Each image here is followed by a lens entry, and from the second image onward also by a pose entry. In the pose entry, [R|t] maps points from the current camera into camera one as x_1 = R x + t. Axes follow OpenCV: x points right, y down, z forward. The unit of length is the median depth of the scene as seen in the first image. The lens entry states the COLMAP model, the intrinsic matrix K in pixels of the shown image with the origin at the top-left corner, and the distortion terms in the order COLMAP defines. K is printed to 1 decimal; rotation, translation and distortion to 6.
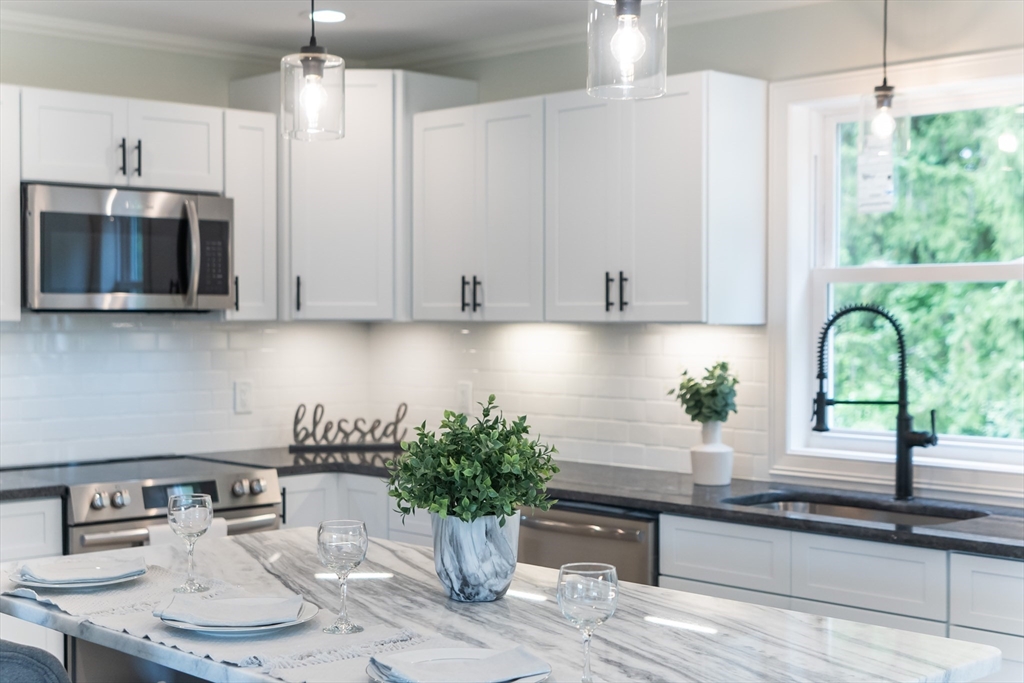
lens RADIAL K [[1562.0, 0, 480.0], [0, 1562.0, 341.3], [0, 0, 1]] dist [-0.009183, 0.000000]
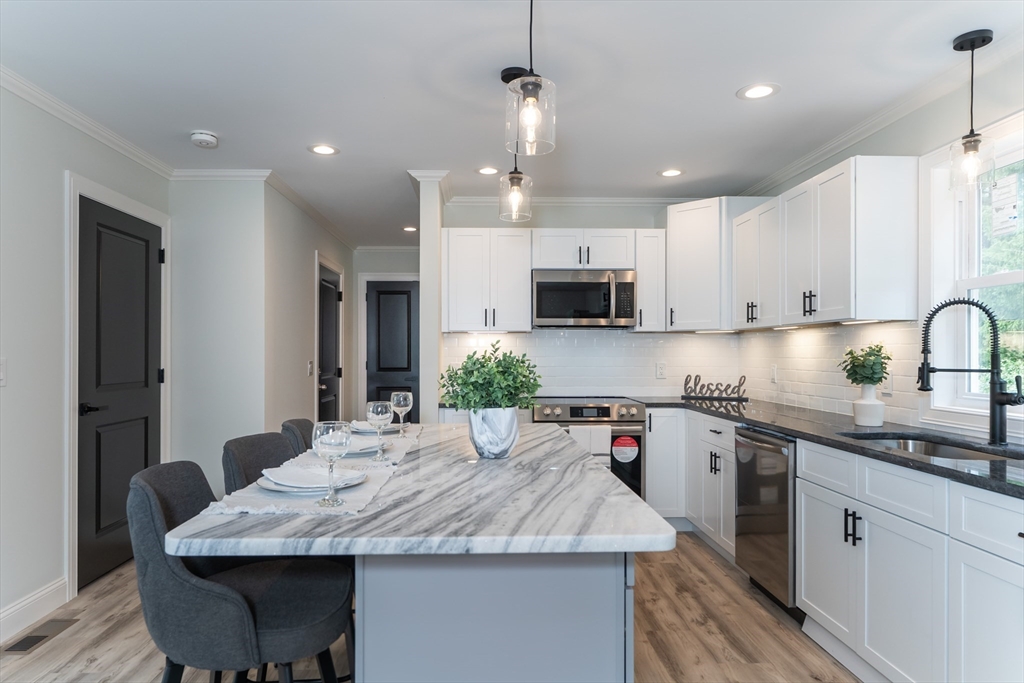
lens RADIAL K [[636.5, 0, 460.3], [0, 636.5, 347.6], [0, 0, 1]] dist [-0.000554, 0.001330]
pose [[0.737942, -0.002083, -0.674861, 0.271508], [-0.016528, 0.999640, -0.021159, 0.034825], [0.674662, 0.026768, 0.737641, 0.267774]]
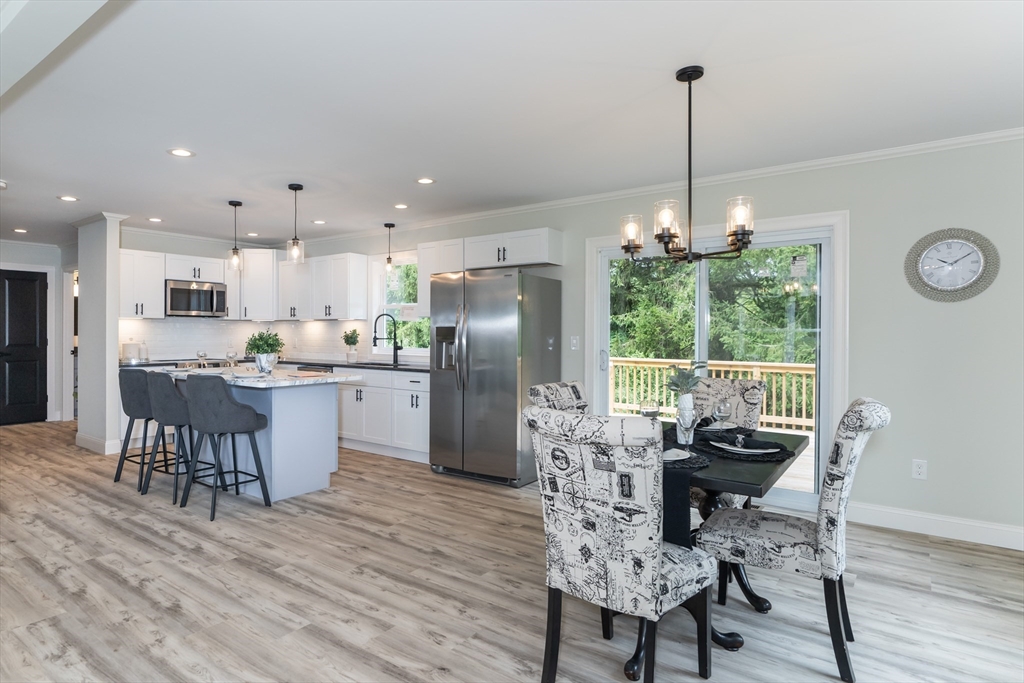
lens RADIAL K [[612.2, 0, 394.1], [0, 612.2, 339.6], [0, 0, 1]] dist [-0.006673, -0.000286]
pose [[0.997800, 0.005610, 0.066061, 0.151093], [-0.005088, 0.999955, -0.008065, 0.048641], [-0.066103, 0.007711, 0.997783, -0.474785]]
